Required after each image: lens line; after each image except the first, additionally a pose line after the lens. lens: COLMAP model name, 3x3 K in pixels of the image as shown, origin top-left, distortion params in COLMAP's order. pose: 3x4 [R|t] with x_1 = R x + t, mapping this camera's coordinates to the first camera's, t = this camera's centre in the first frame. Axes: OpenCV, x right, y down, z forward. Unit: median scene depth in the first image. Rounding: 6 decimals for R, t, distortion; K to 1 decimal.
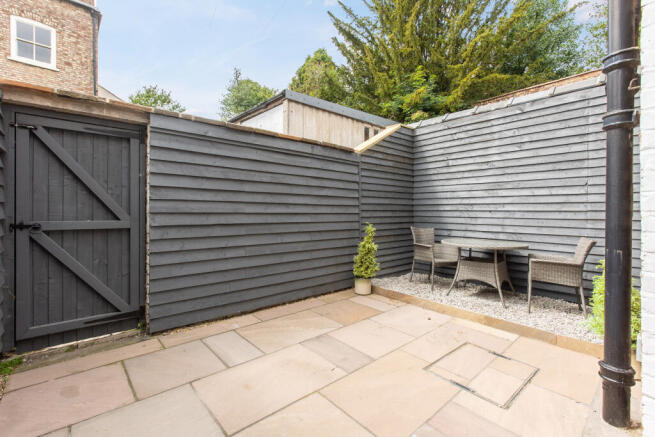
lens RADIAL K [[298.6, 0, 326.8], [0, 298.6, 216.5], [0, 0, 1]] dist [-0.000633, 0.000092]
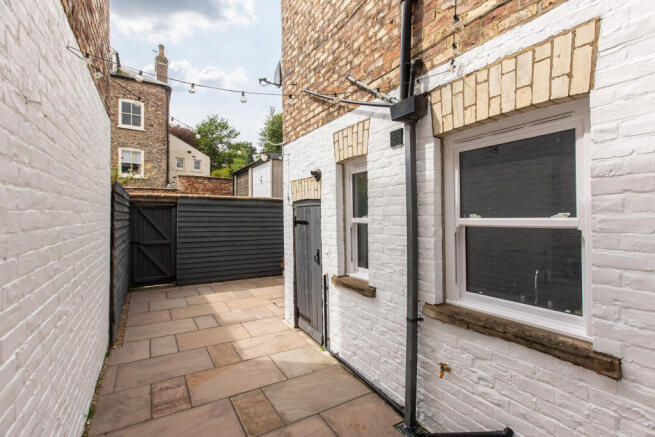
lens RADIAL K [[298.6, 0, 329.9], [0, 298.6, 217.5], [0, 0, 1]] dist [-0.000633, 0.000092]
pose [[0.984621, -0.006541, -0.174583, 0.896026], [0.004024, 0.999883, -0.014767, -0.110407], [0.174659, 0.013838, 0.984532, -1.016465]]
